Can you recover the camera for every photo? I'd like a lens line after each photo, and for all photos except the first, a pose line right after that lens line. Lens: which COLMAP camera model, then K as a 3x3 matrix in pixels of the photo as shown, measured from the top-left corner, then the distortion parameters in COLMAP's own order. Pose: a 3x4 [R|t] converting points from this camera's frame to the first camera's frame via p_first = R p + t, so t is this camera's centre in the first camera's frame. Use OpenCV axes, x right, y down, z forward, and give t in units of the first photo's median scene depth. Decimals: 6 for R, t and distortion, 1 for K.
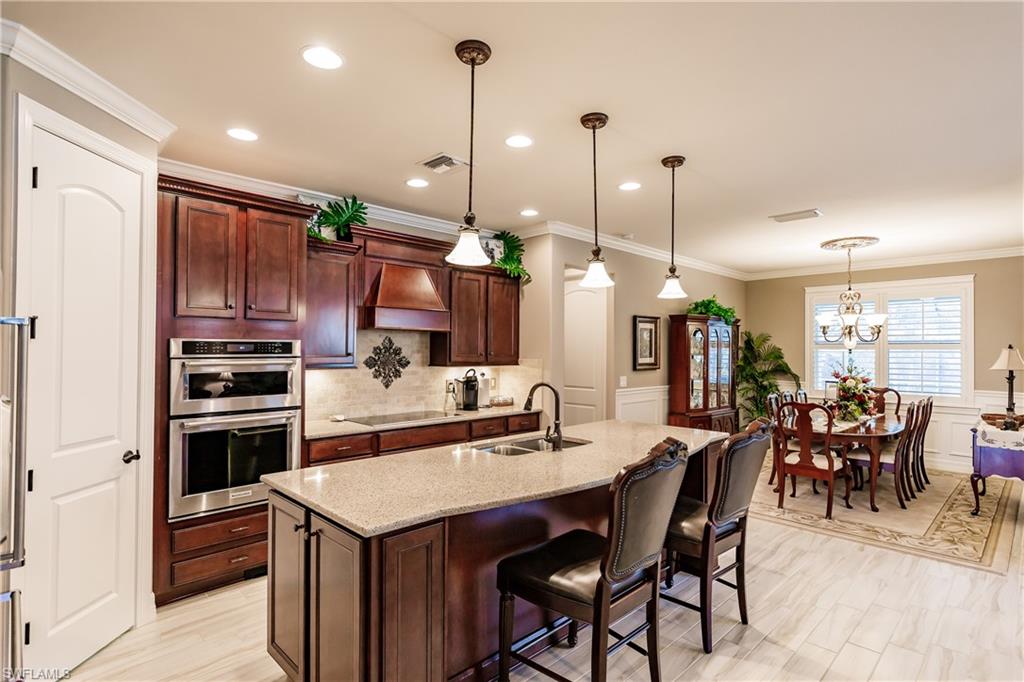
lens RADIAL K [[503.8, 0, 514.0], [0, 503.8, 344.5], [0, 0, 1]] dist [-0.004661, 0.001646]
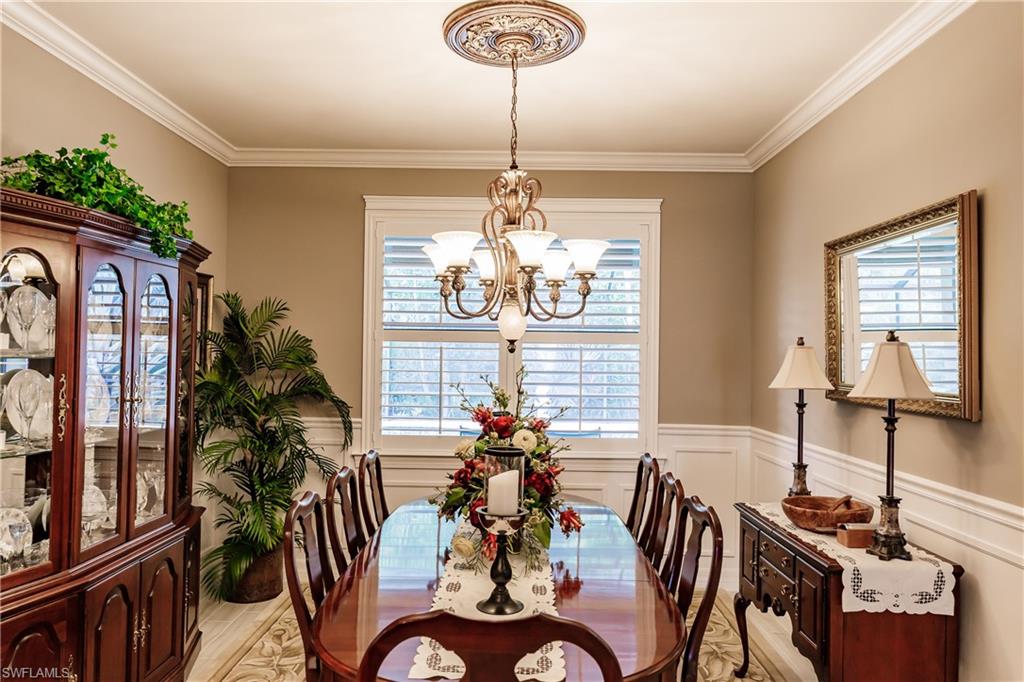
lens RADIAL K [[730.4, 0, 515.3], [0, 730.4, 341.8], [0, 0, 1]] dist [0.008462, 0.000685]
pose [[0.701193, 0.012386, 0.712864, 0.247565], [-0.016949, 0.999856, -0.000701, 0.008760], [-0.712770, -0.011591, 0.701302, 0.514003]]
